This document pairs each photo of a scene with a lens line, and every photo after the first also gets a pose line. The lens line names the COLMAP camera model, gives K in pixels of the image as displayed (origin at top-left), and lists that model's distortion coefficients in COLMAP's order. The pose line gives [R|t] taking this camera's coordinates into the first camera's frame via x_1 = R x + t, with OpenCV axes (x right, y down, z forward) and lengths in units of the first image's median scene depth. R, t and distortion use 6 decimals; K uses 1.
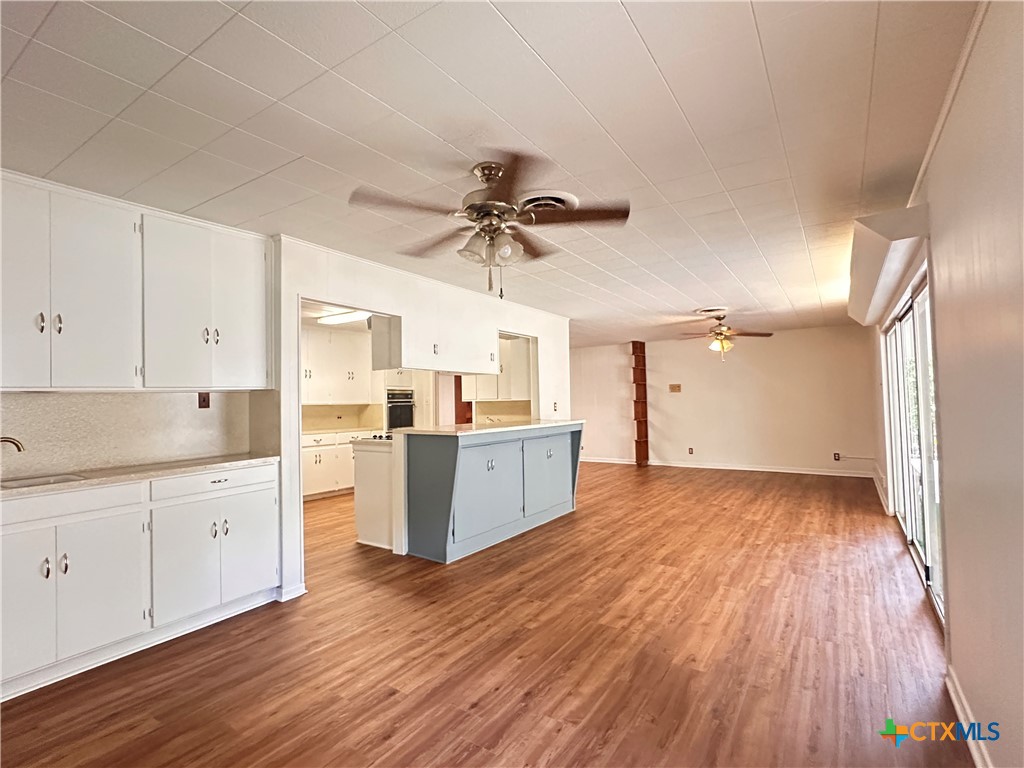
lens RADIAL K [[490.2, 0, 511.4], [0, 490.2, 383.8], [0, 0, 1]] dist [0.002354, 0.000157]
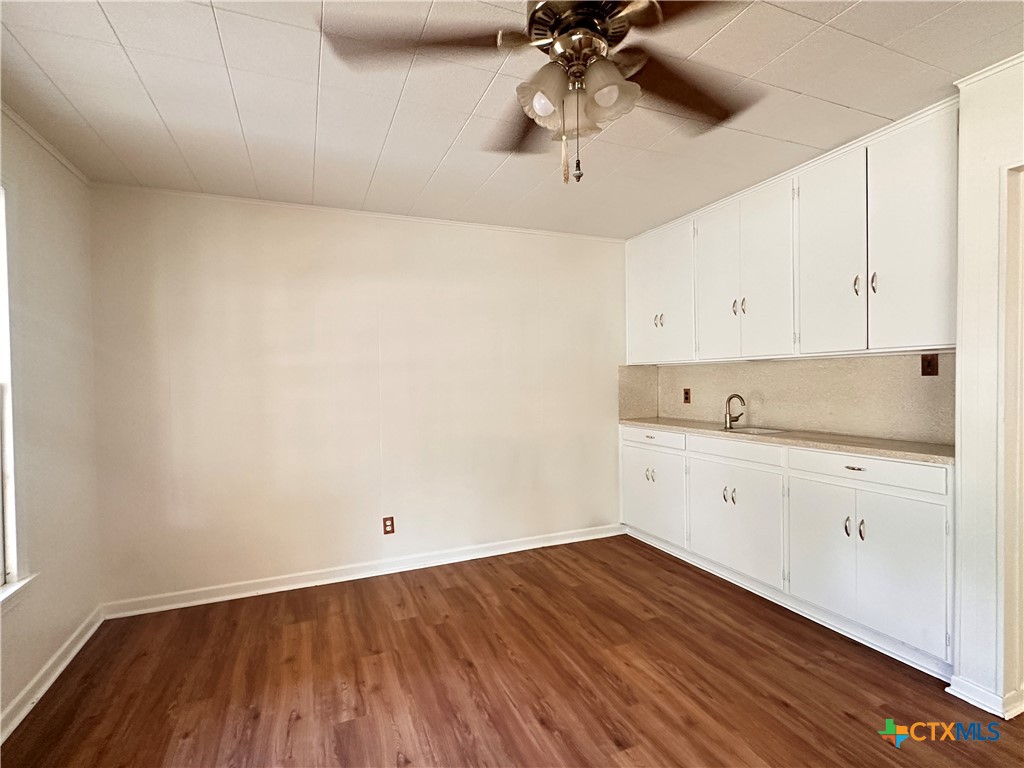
lens RADIAL K [[490.2, 0, 509.4], [0, 490.2, 381.3], [0, 0, 1]] dist [0.002354, 0.000157]
pose [[-0.550088, 0.034959, -0.834375, 0.411886], [0.052611, 0.998589, 0.007154, 0.024356], [0.833448, -0.039962, -0.551151, 1.084623]]
